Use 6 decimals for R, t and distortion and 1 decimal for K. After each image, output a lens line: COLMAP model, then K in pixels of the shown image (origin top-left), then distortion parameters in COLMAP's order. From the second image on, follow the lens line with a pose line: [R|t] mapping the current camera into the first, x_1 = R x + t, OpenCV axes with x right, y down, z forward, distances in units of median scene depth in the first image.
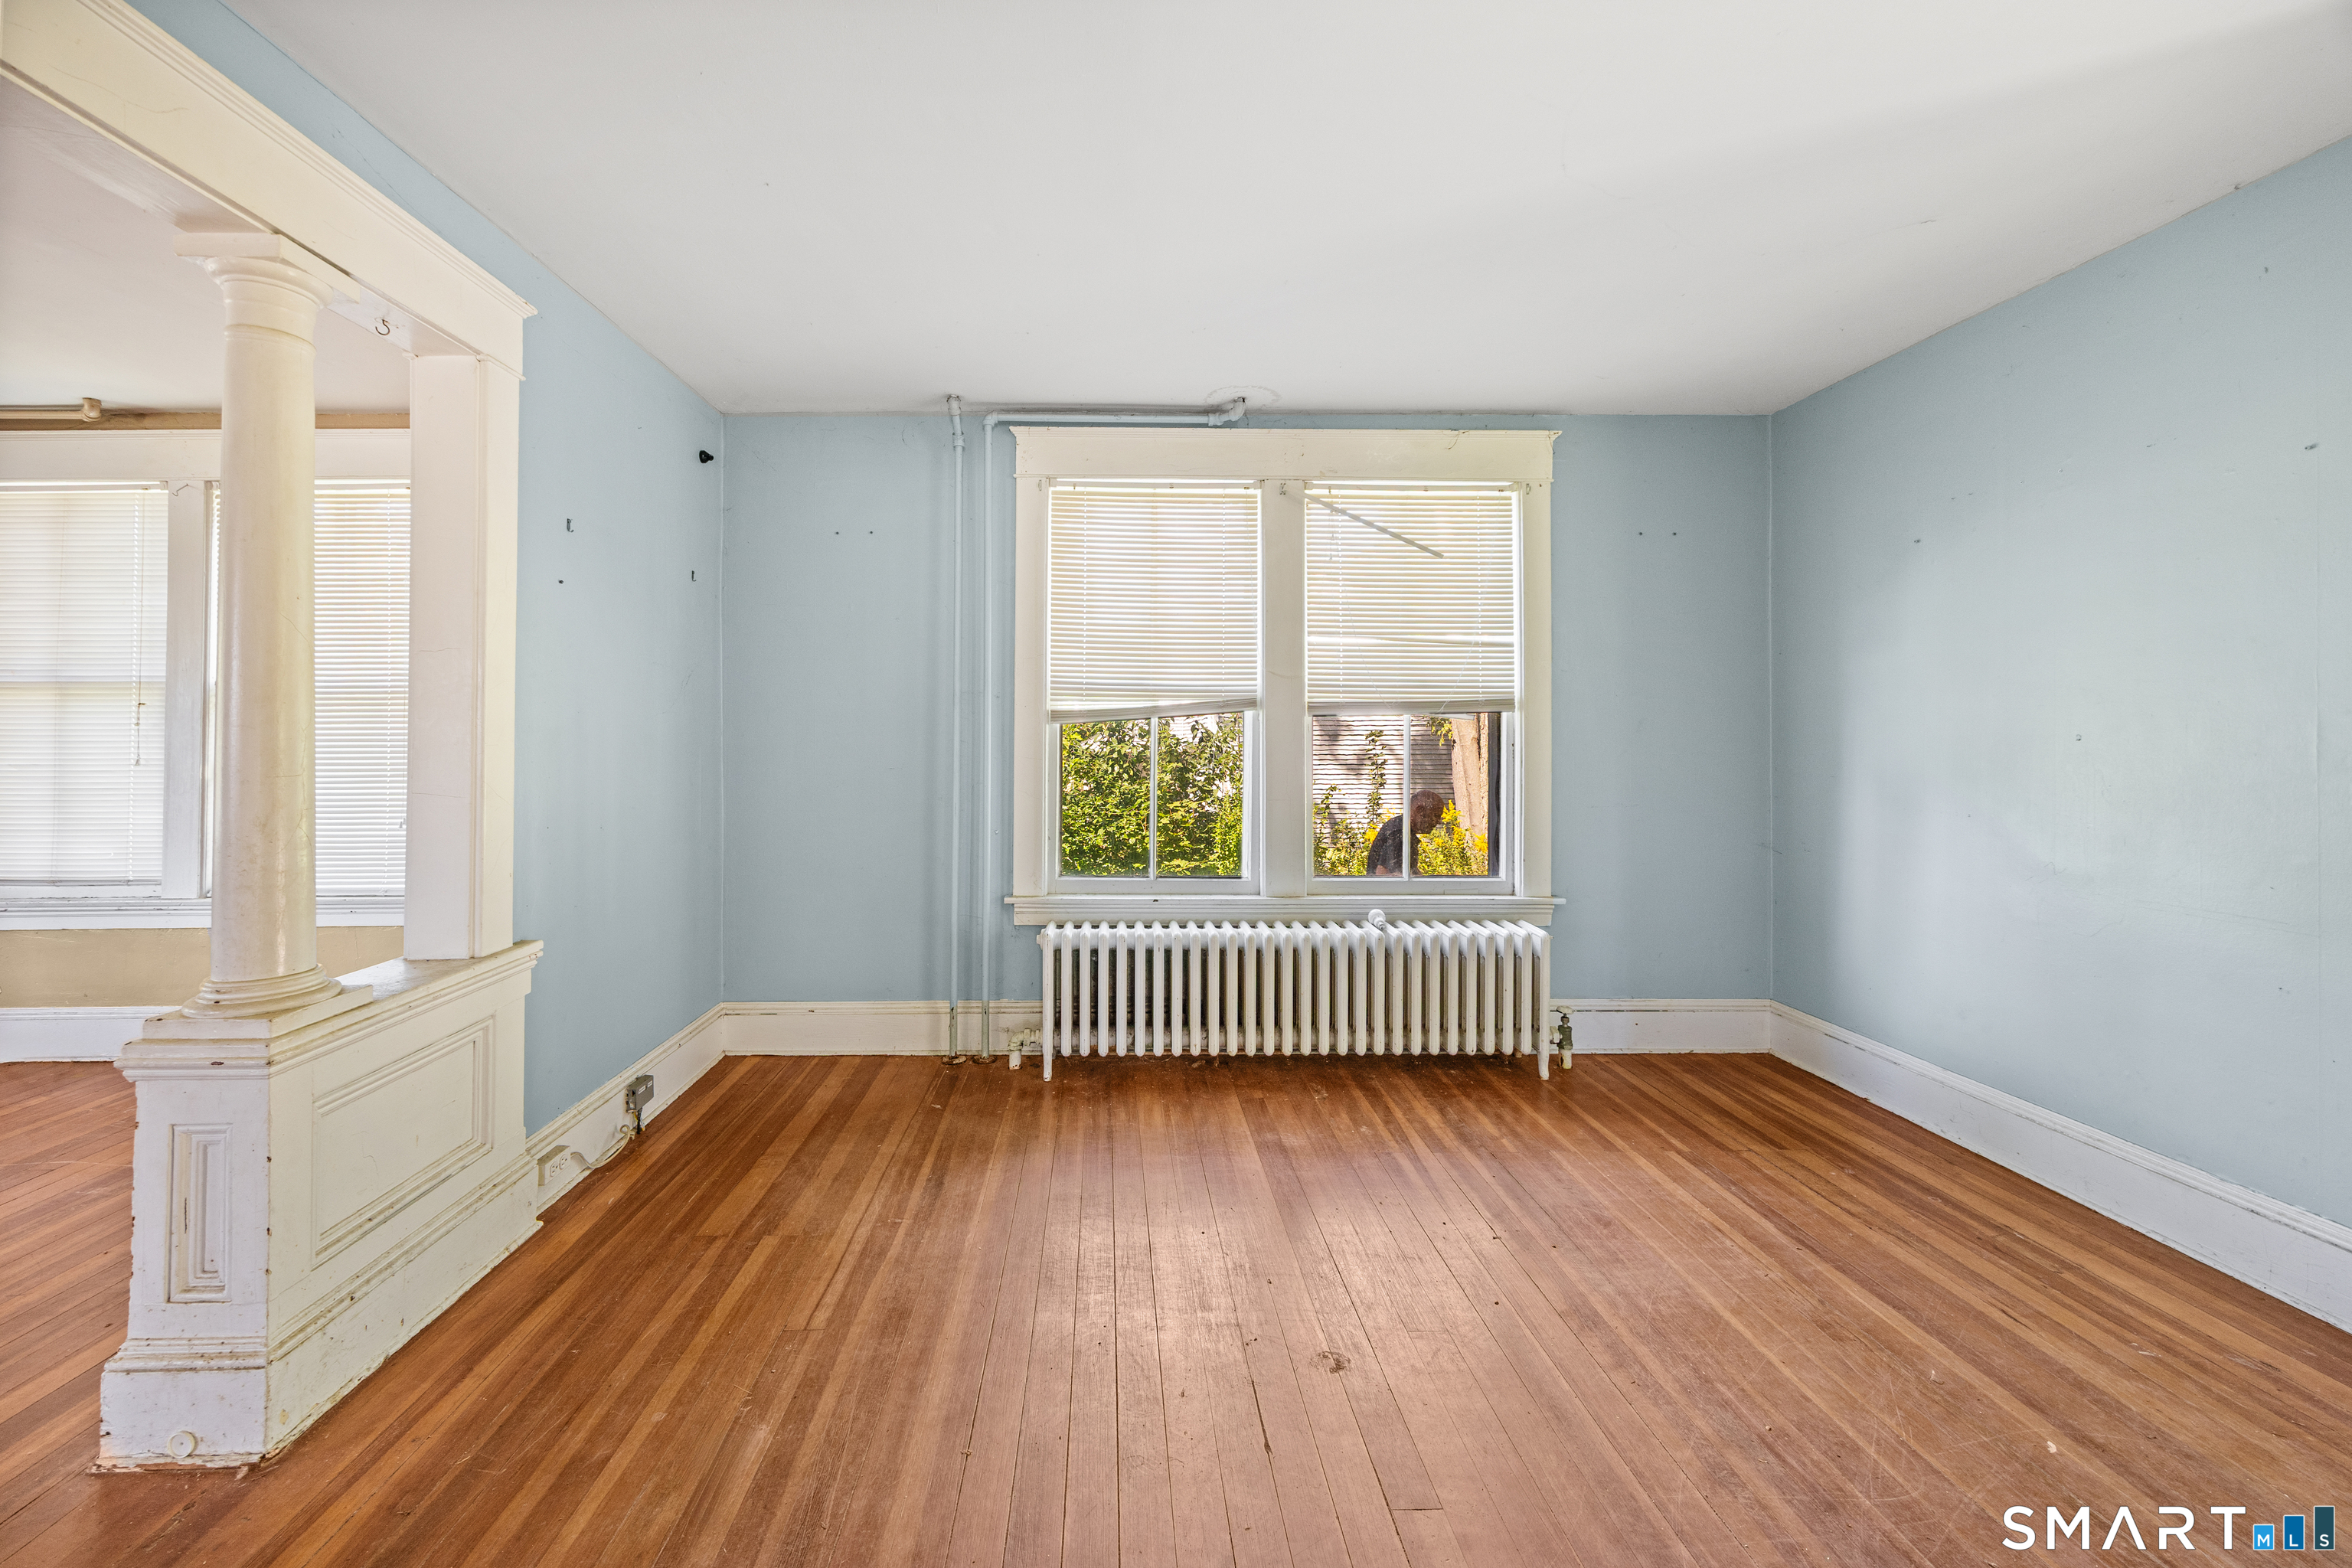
lens RADIAL K [[903.9, 0, 1169.3], [0, 903.9, 725.0], [0, 0, 1]] dist [-0.022129, -0.000048]
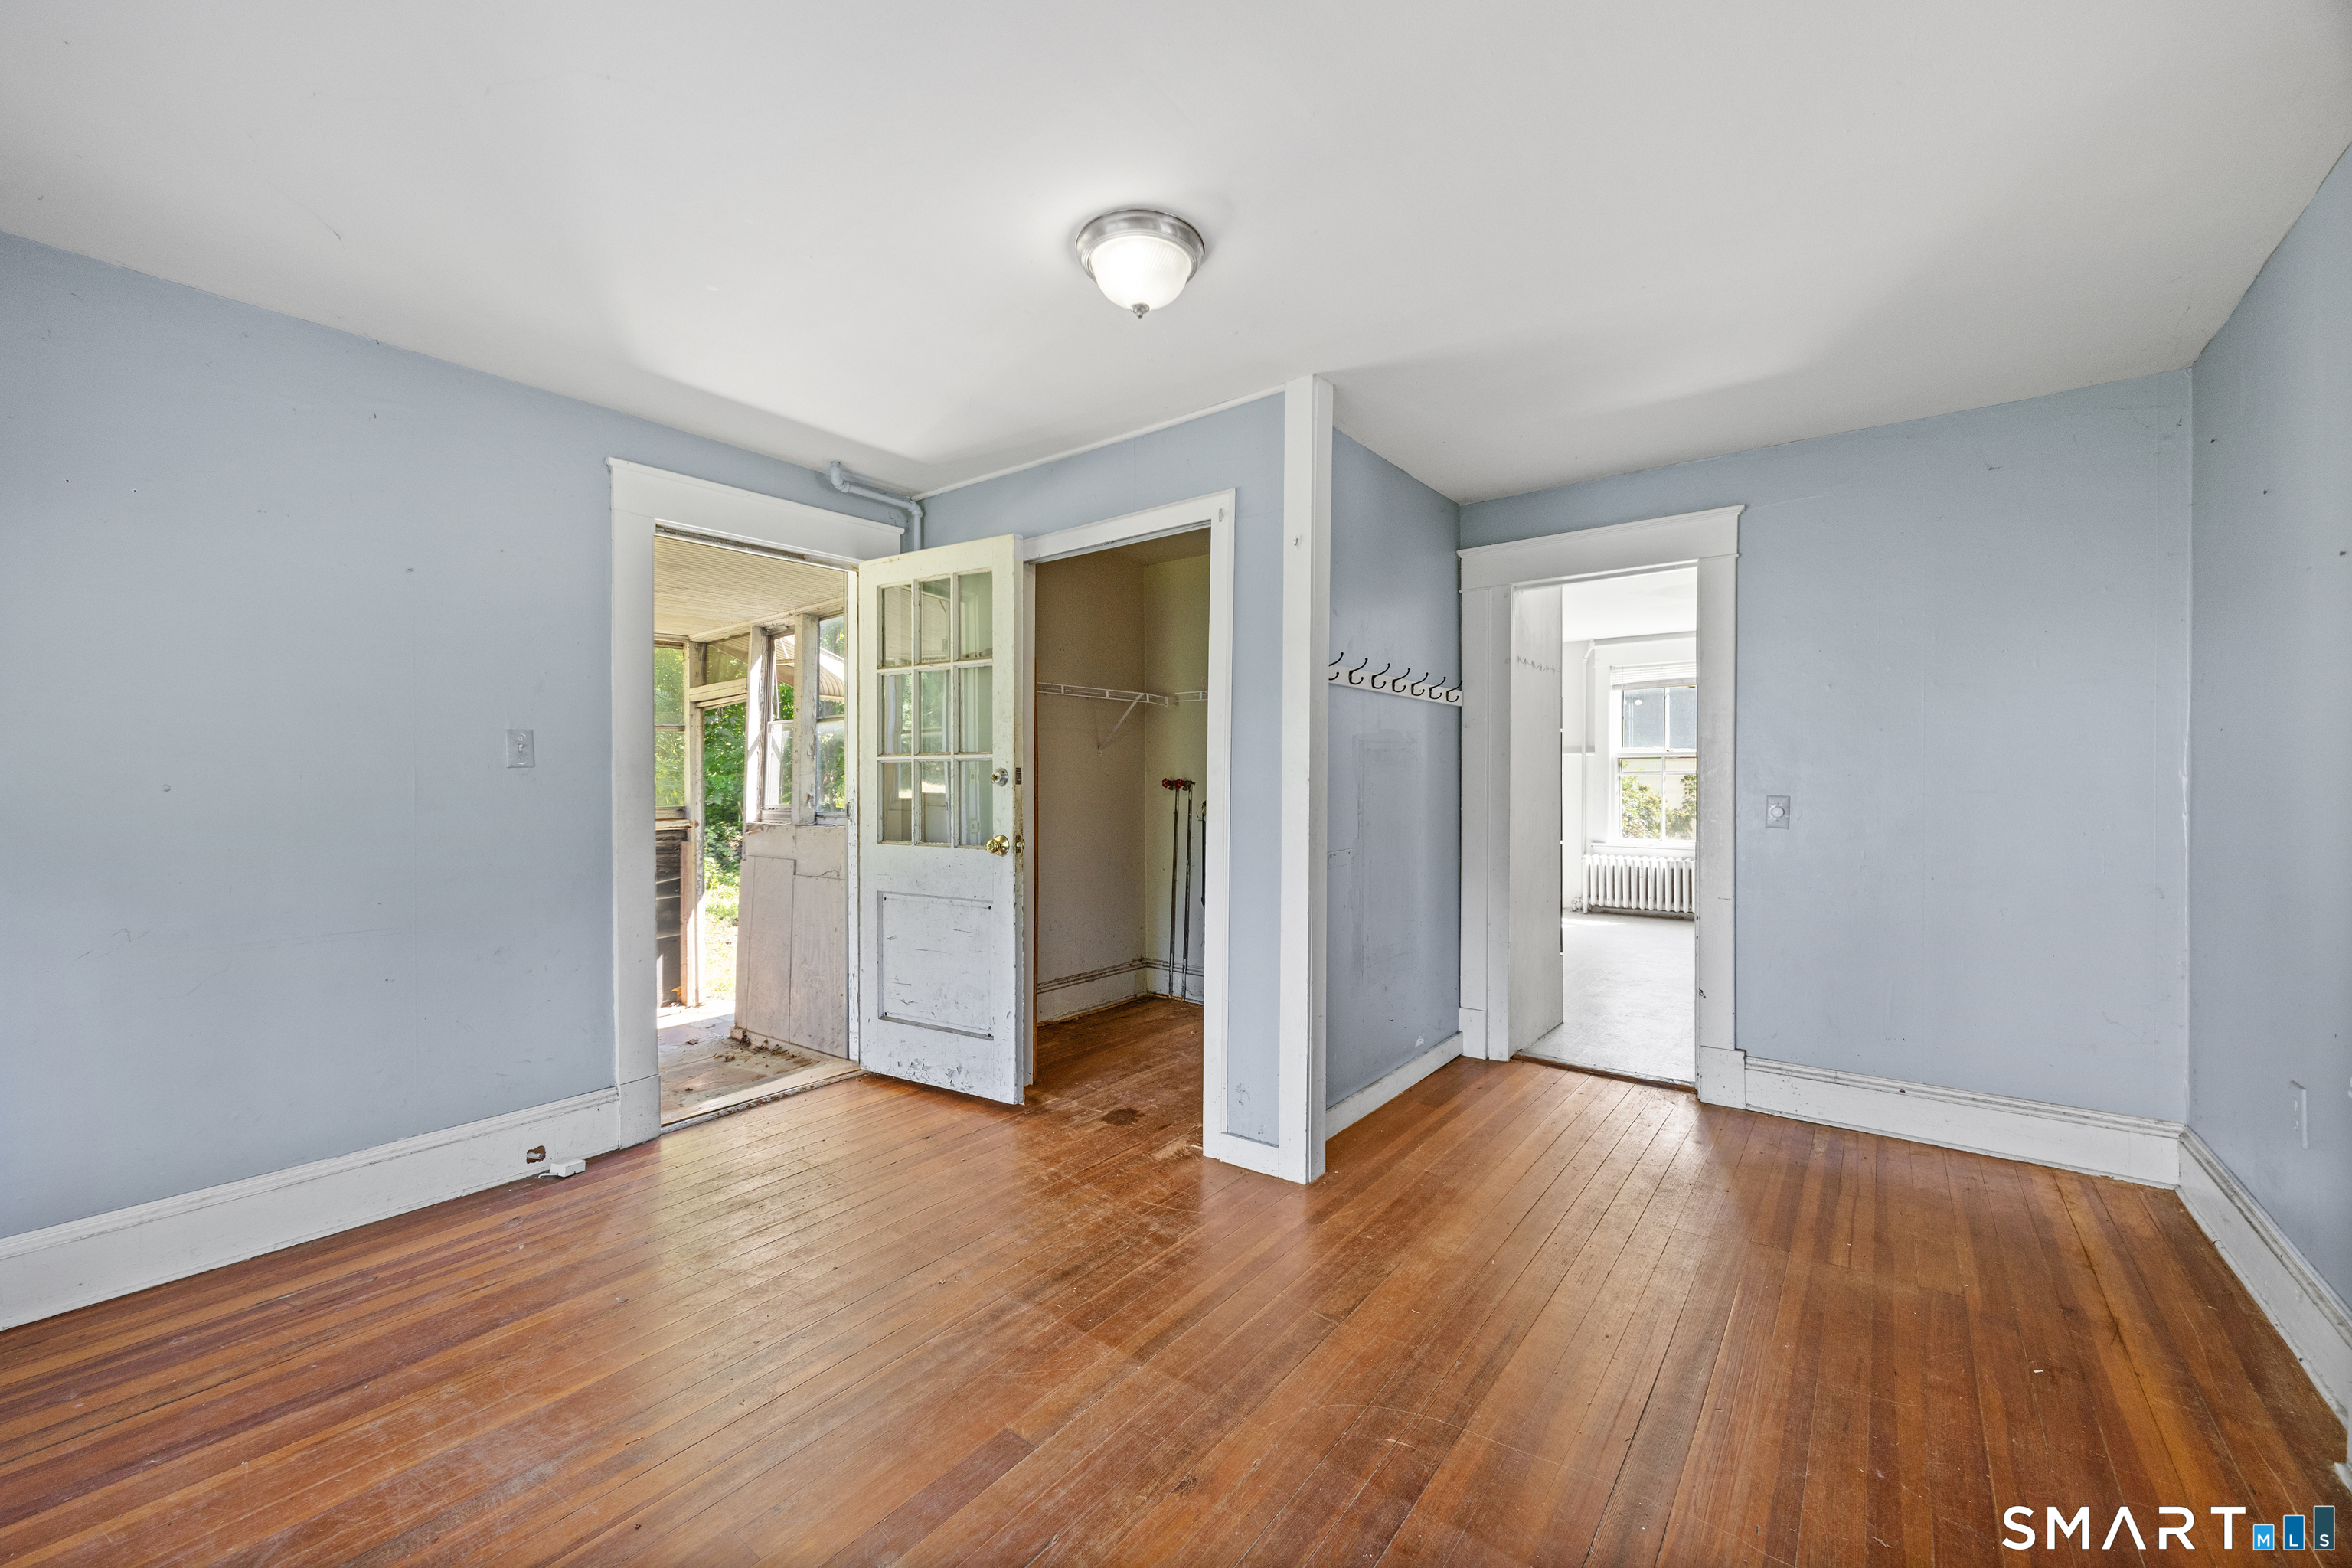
lens RADIAL K [[942.5, 0, 1173.3], [0, 942.5, 798.4], [0, 0, 1]] dist [0.000840, 0.000143]
pose [[-0.756728, -0.016018, 0.653534, -0.433502], [-0.010509, 0.999869, 0.012339, 0.014108], [-0.653646, 0.002470, -0.756797, 1.151324]]
